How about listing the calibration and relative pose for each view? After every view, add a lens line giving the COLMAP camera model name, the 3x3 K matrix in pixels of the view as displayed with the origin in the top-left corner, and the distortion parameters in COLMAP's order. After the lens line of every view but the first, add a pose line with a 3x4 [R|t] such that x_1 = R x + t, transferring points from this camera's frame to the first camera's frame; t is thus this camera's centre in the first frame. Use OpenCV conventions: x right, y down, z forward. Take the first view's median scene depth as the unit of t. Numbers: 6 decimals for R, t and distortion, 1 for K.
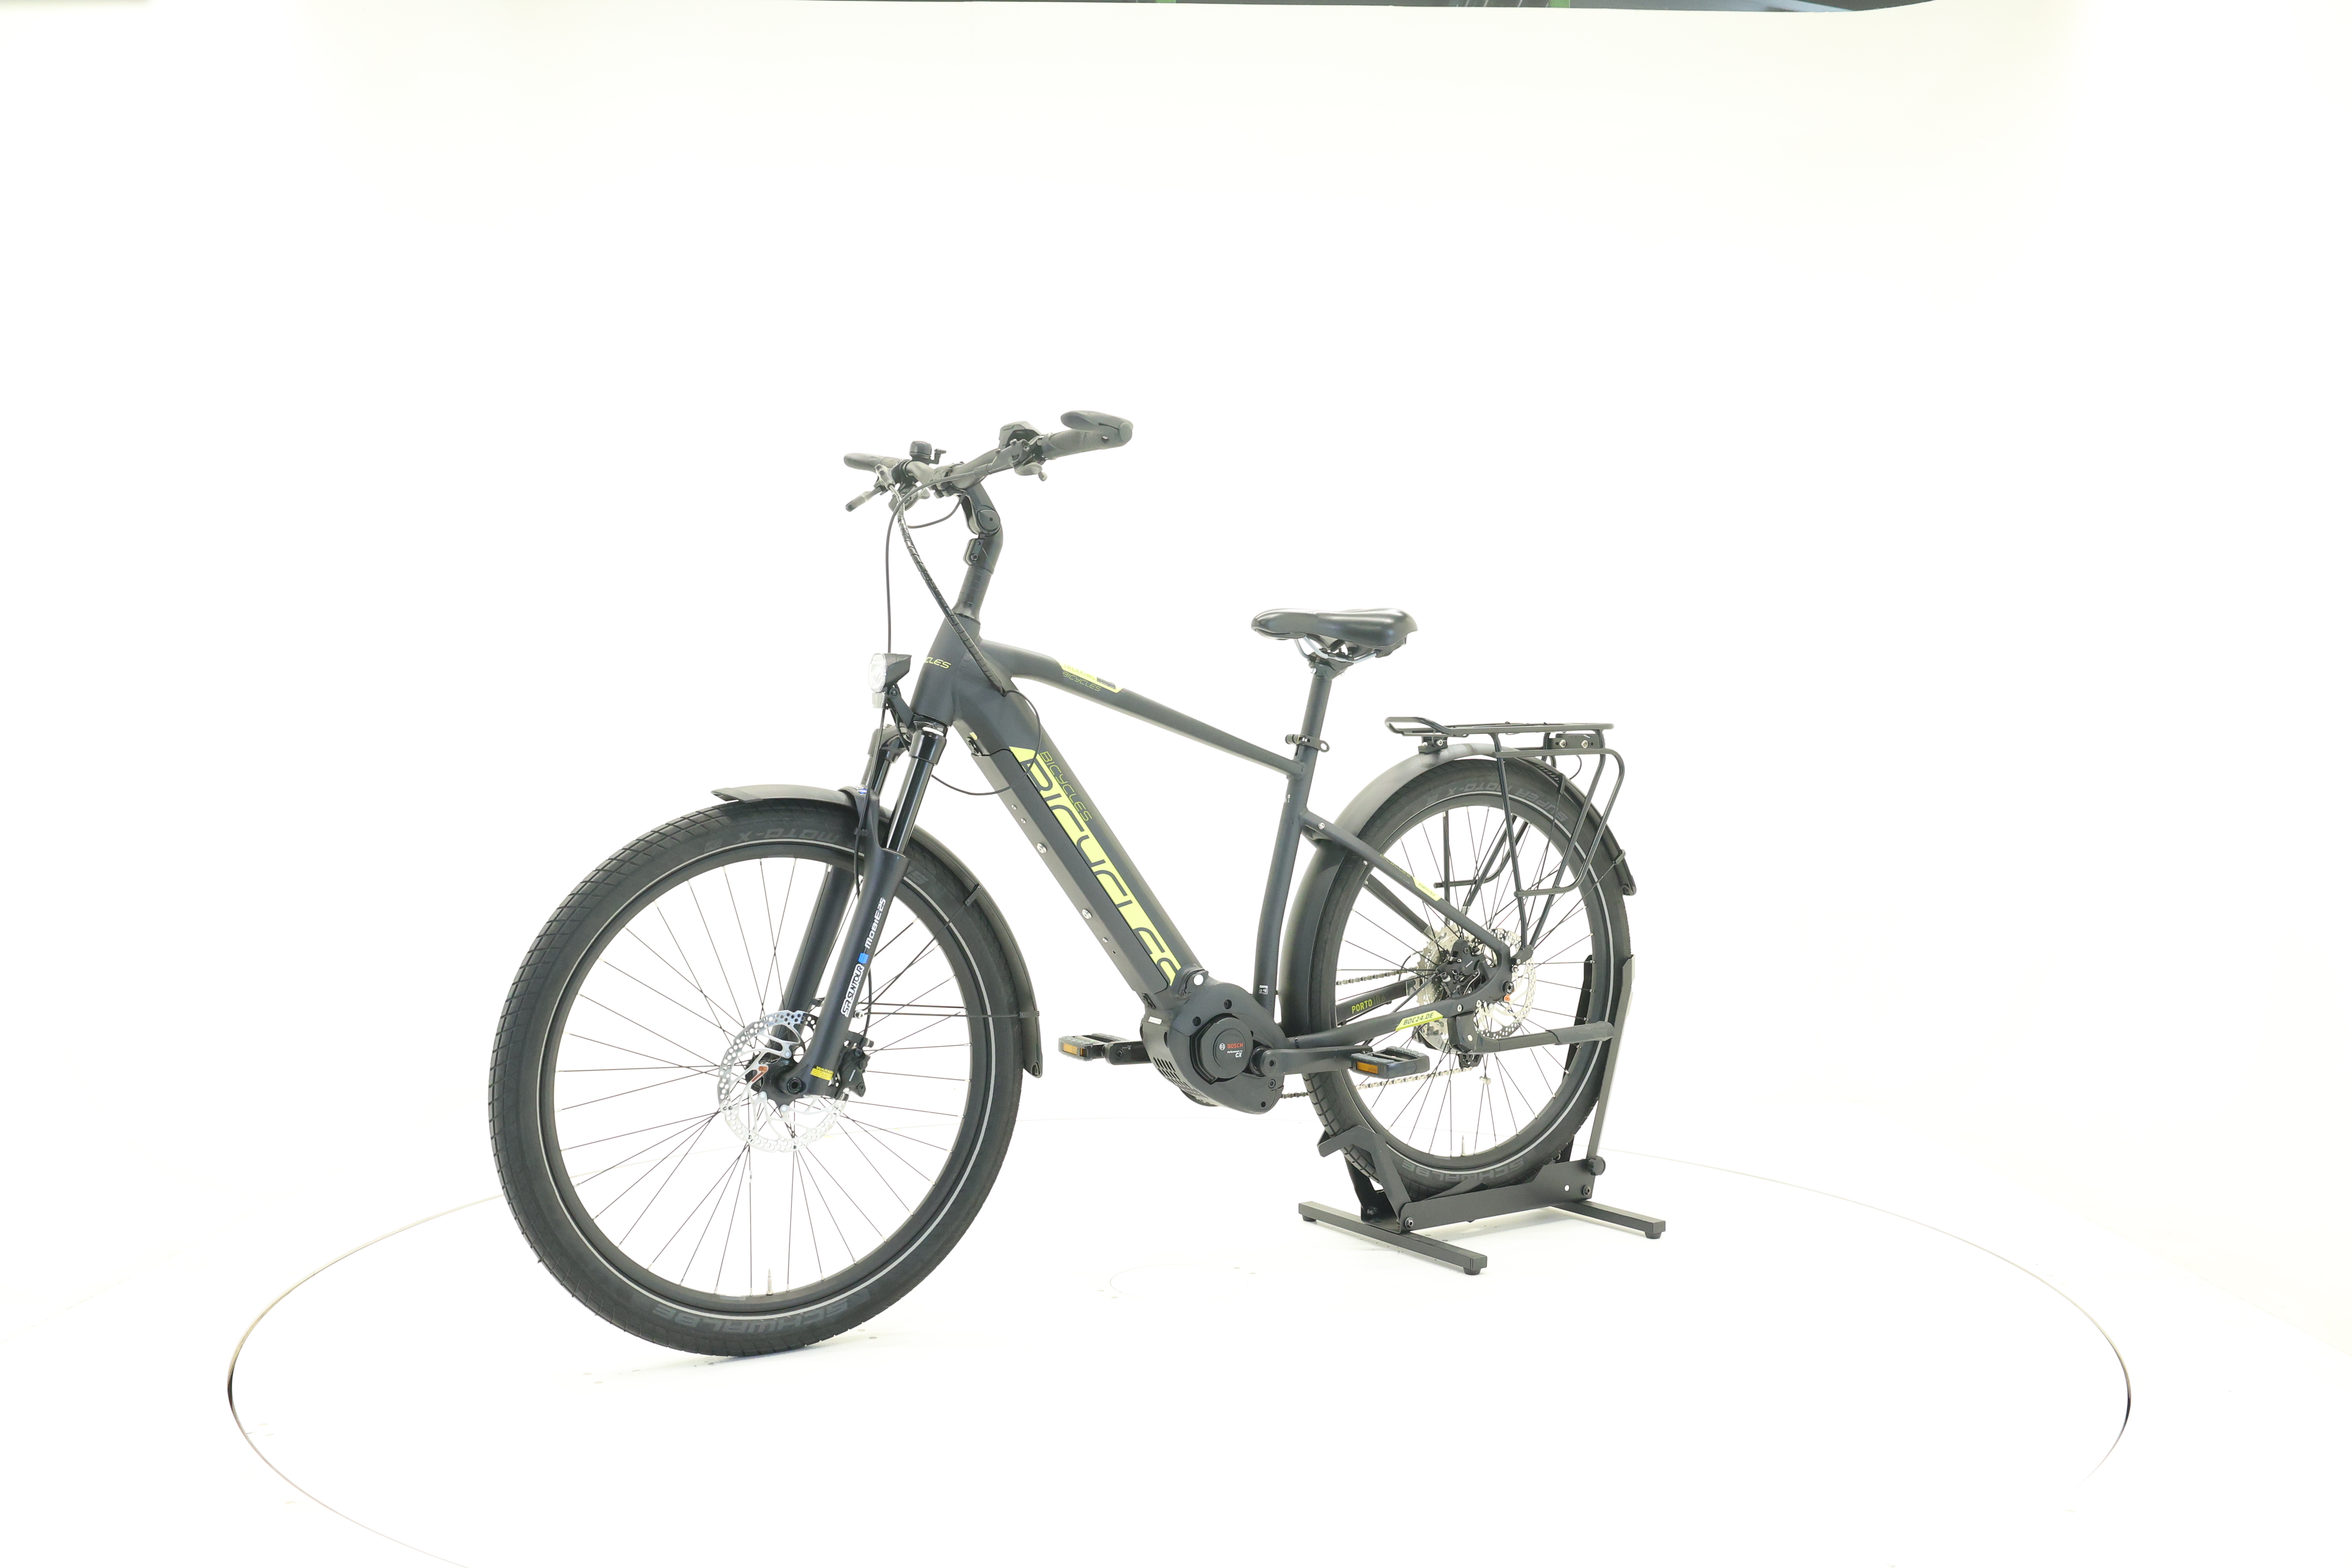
lens RADIAL K [[2060.2, 0, 1177.4], [0, 2060.2, 781.6], [0, 0, 1]] dist [-0.022375, -0.010452]
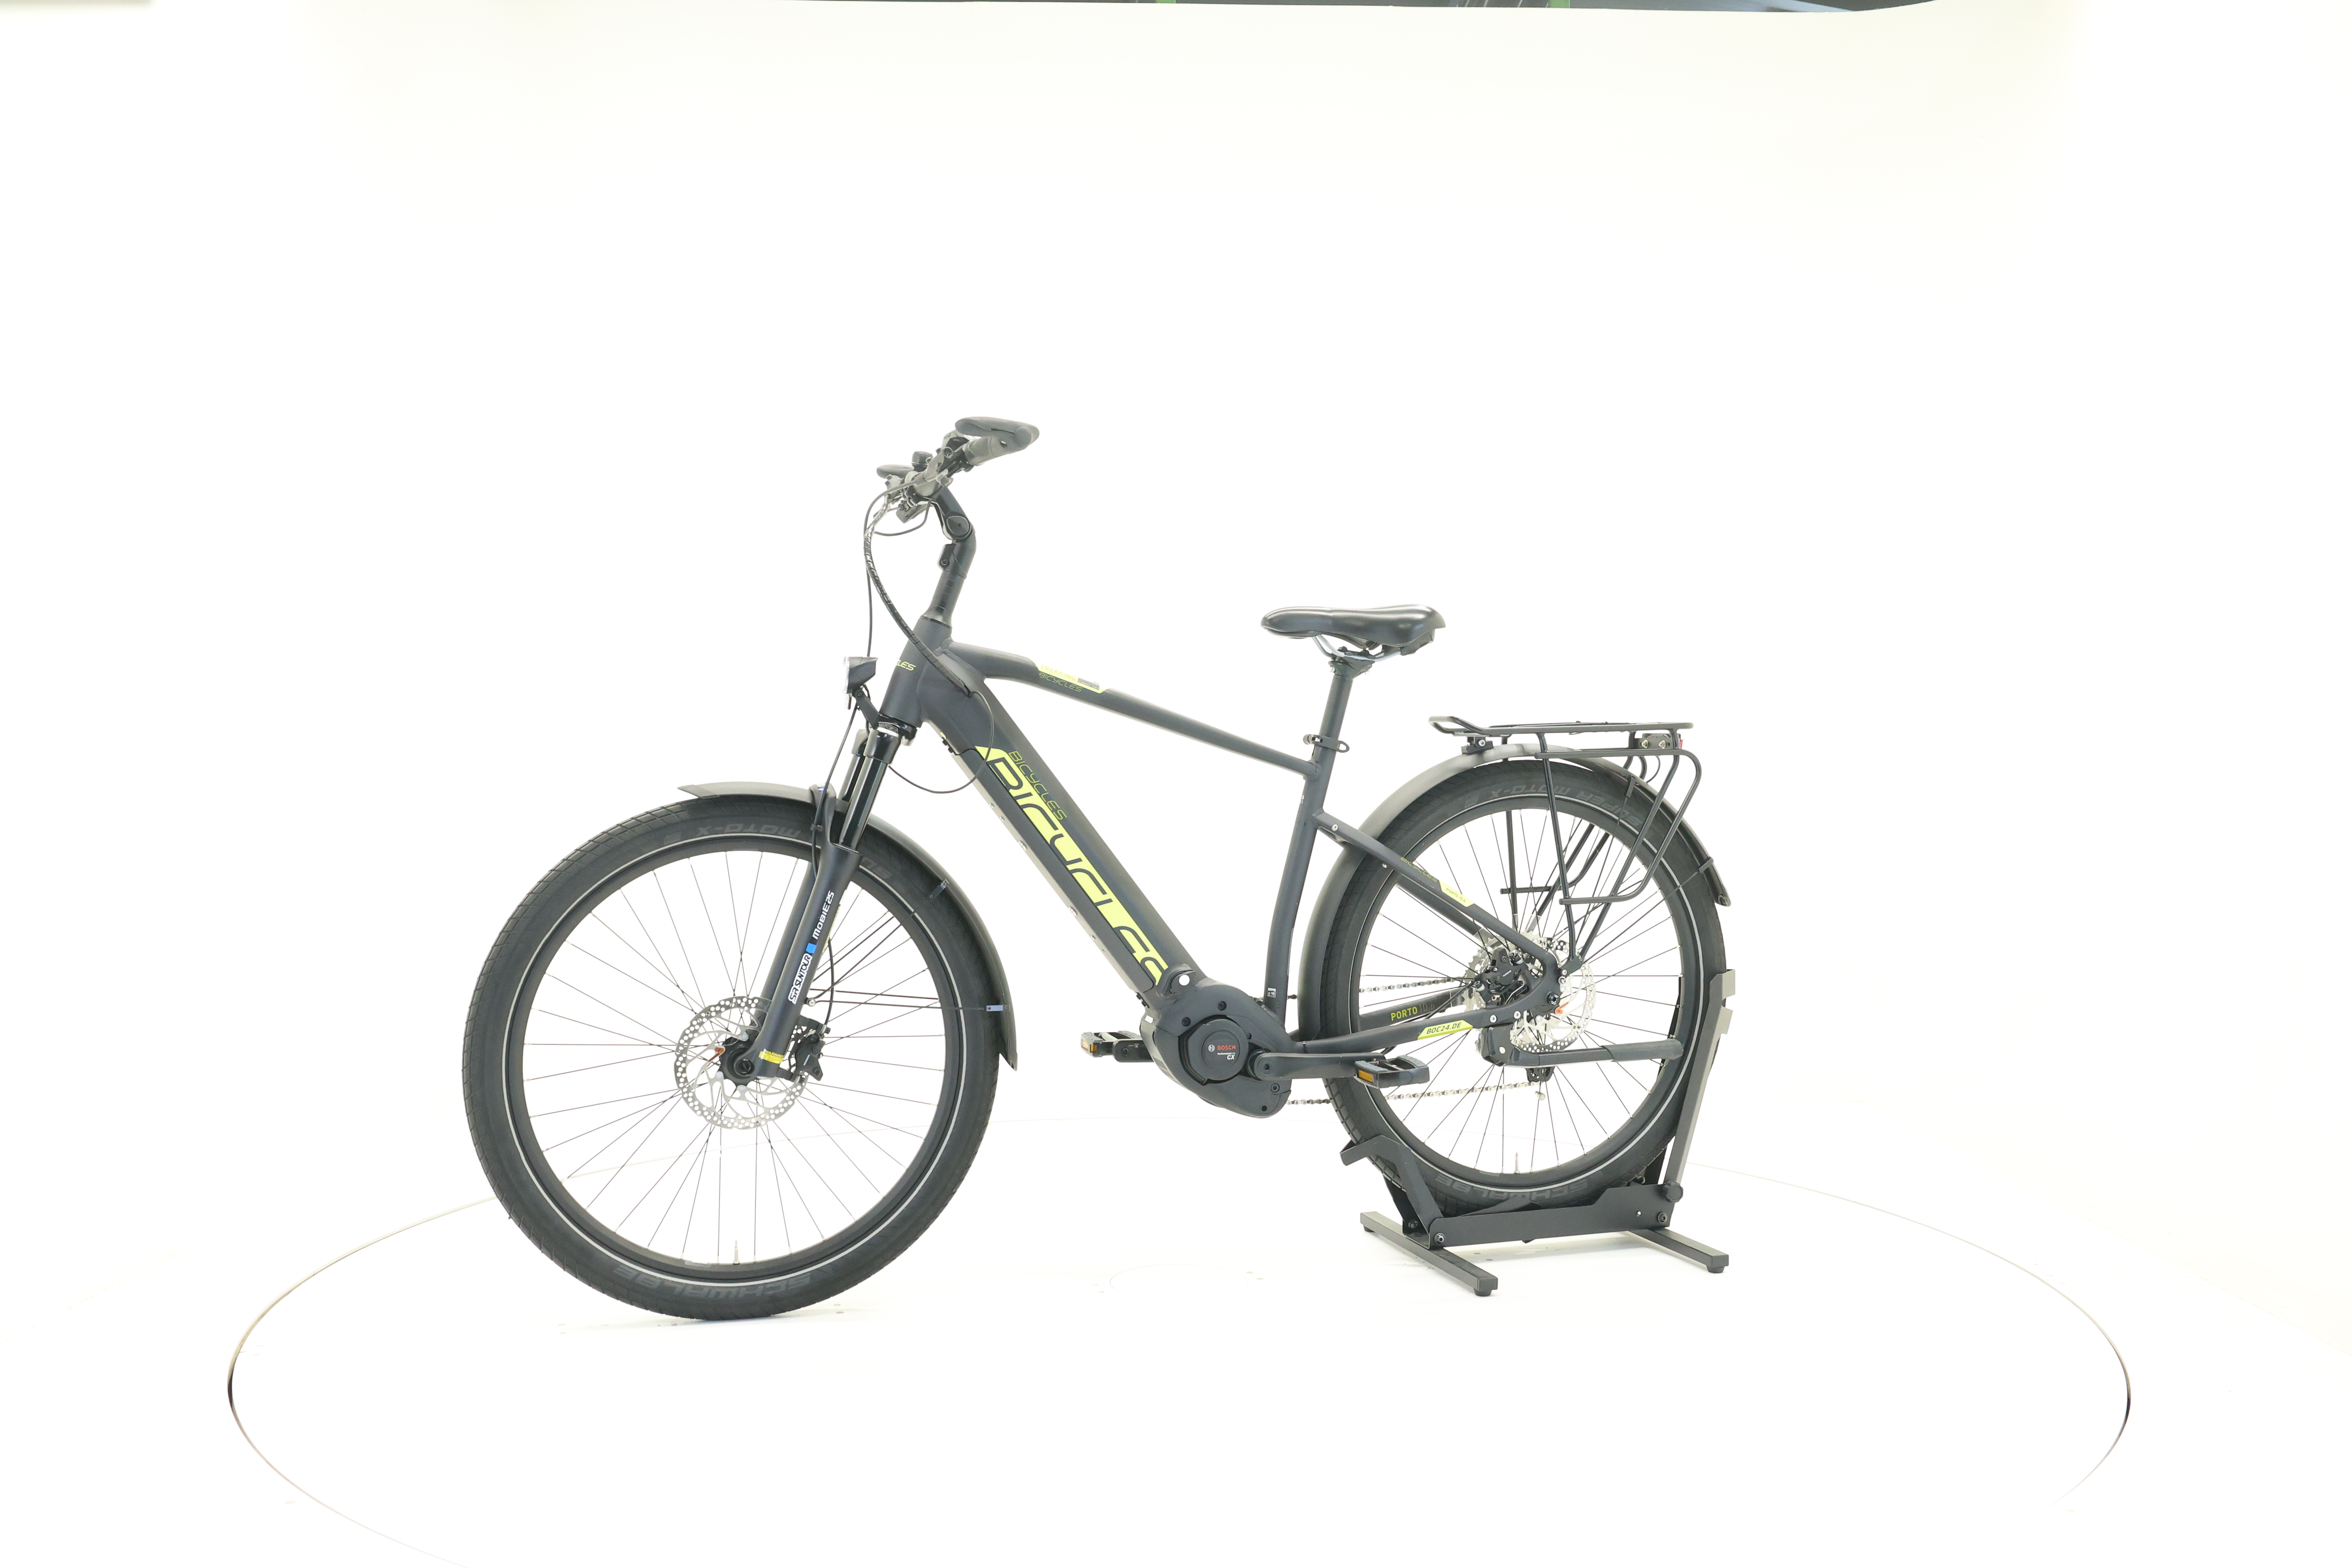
lens RADIAL K [[2060.2, 0, 1174.5], [0, 2060.2, 785.5], [0, 0, 1]] dist [-0.022375, -0.010452]
pose [[0.963840, 0.004929, -0.266438, 0.271834], [-0.005060, 0.999987, 0.000197, 0.001729], [0.266435, 0.001158, 0.963852, 0.036177]]
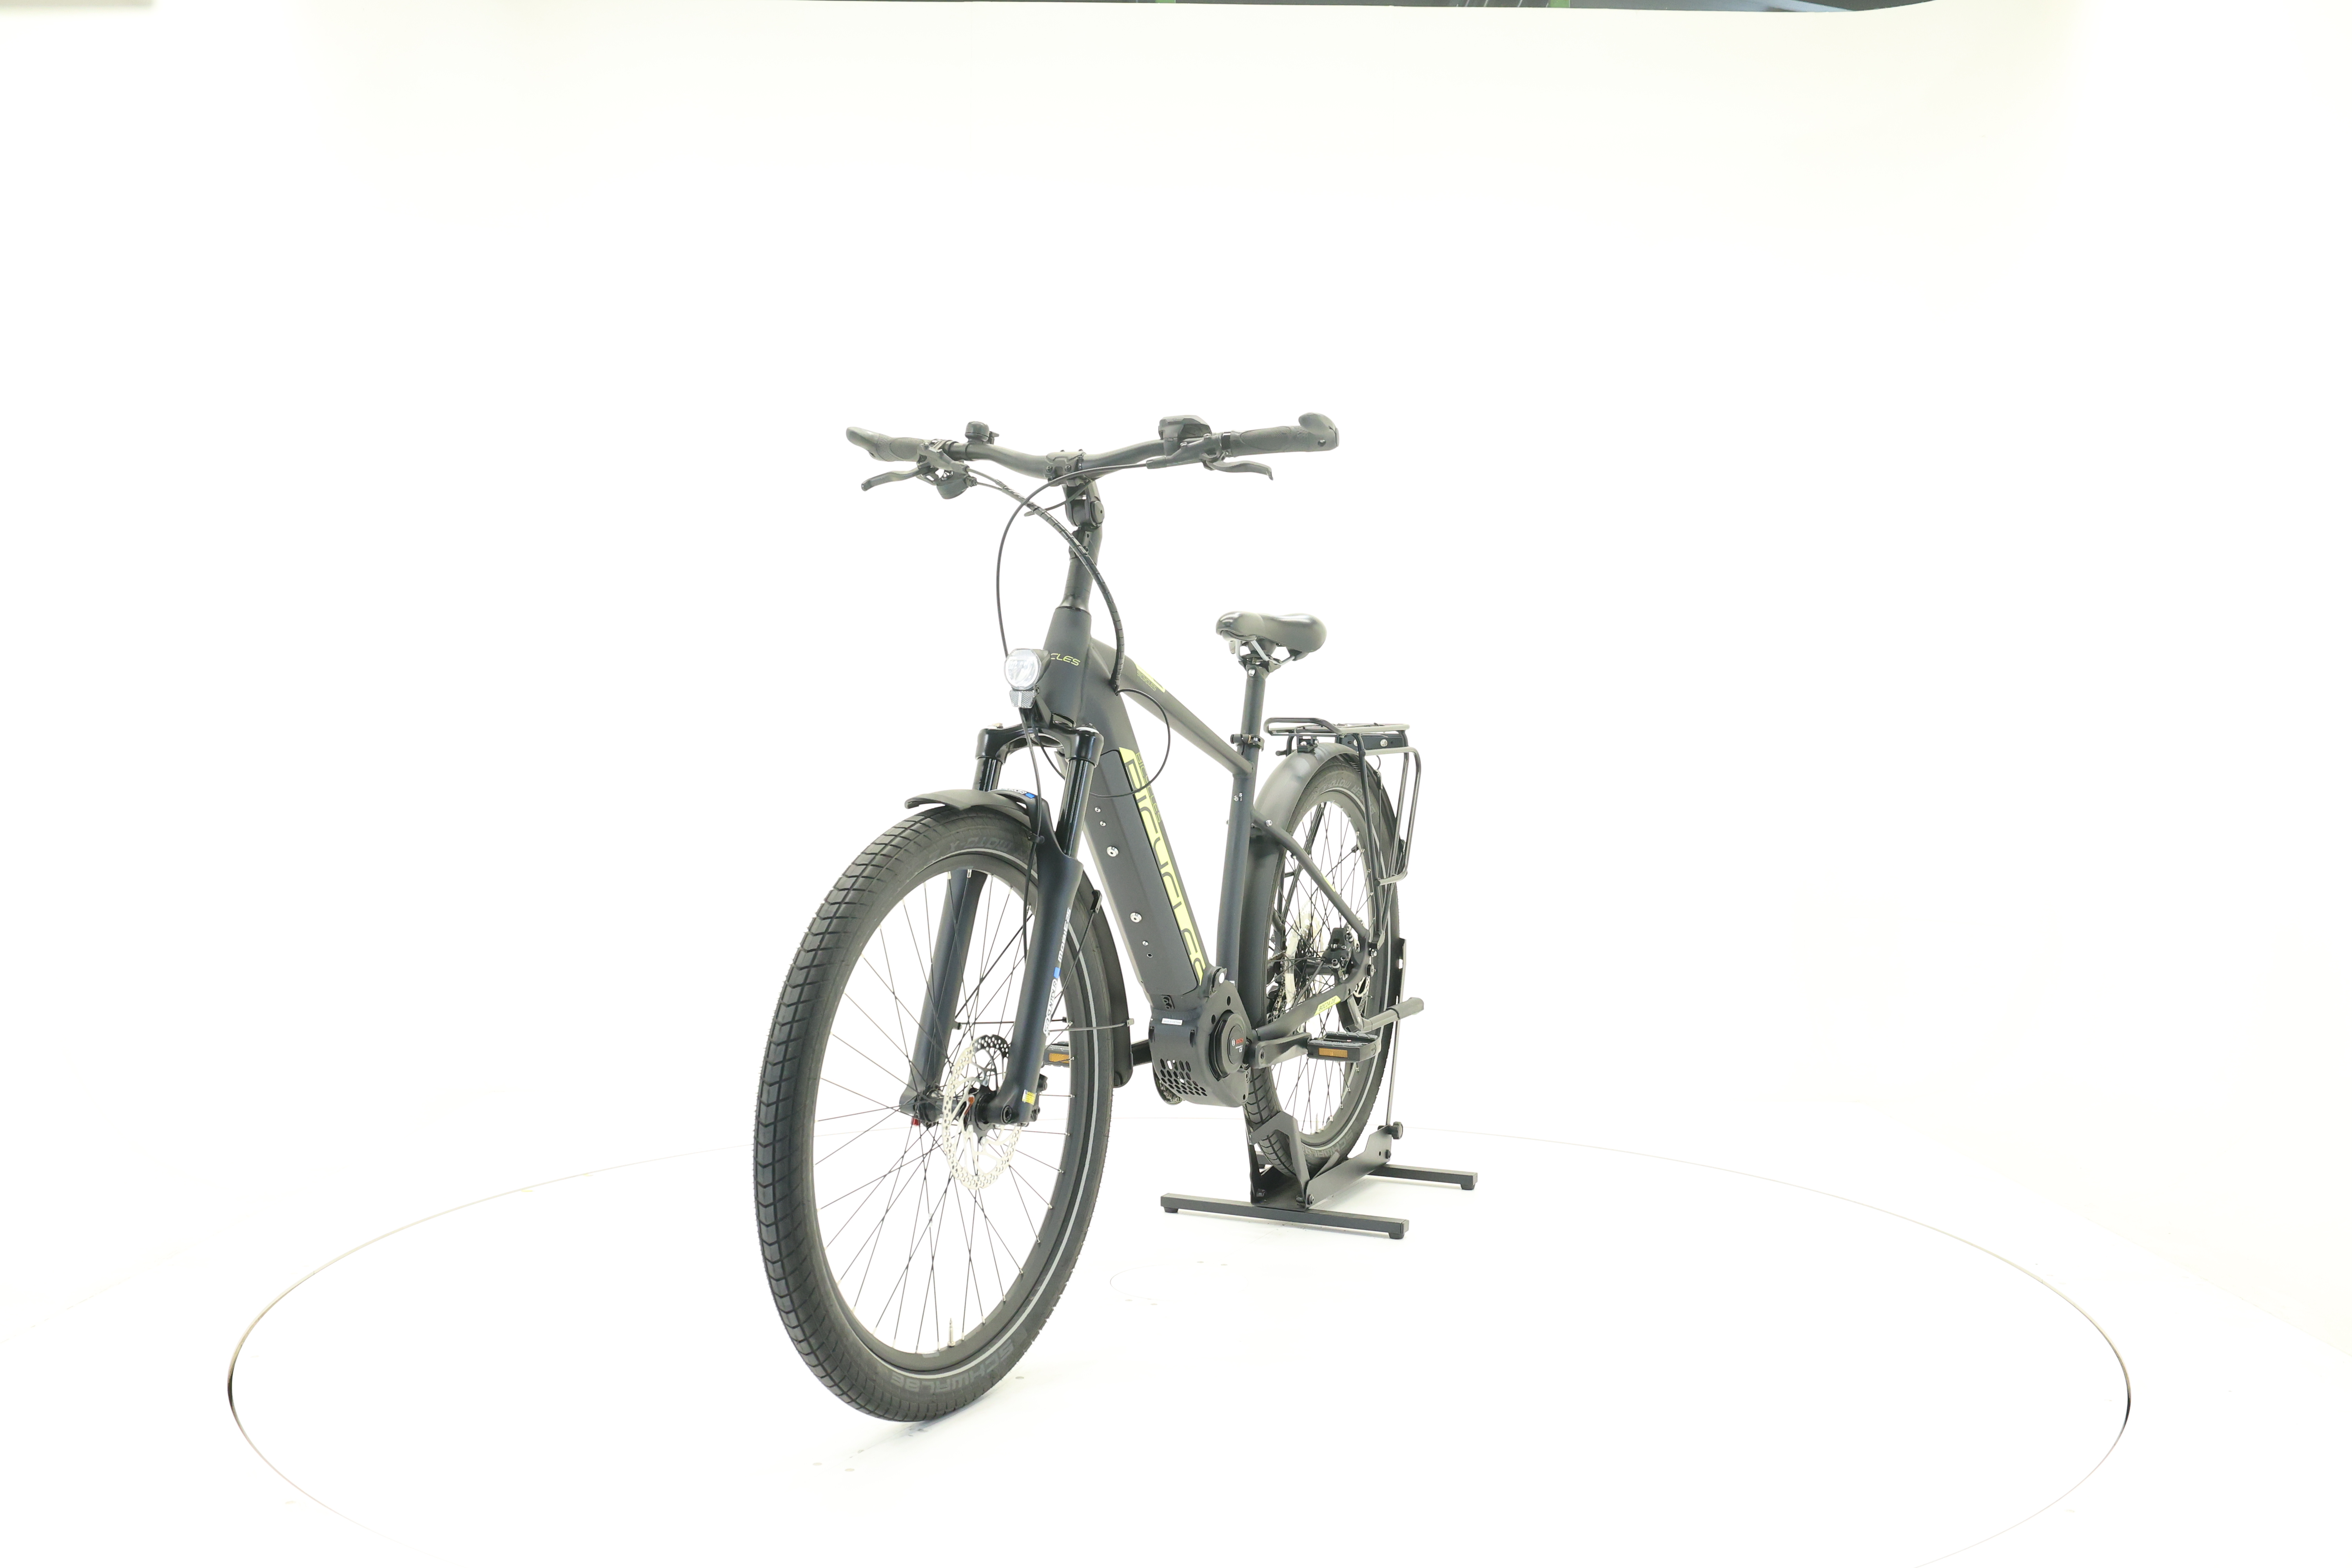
lens RADIAL K [[2060.2, 0, 1181.2], [0, 2060.2, 783.4], [0, 0, 1]] dist [-0.022375, -0.010452]
pose [[0.857519, -0.012016, 0.514311, -0.525341], [0.010114, 0.999928, 0.006499, -0.005813], [-0.514352, -0.000372, 0.857579, 0.145609]]
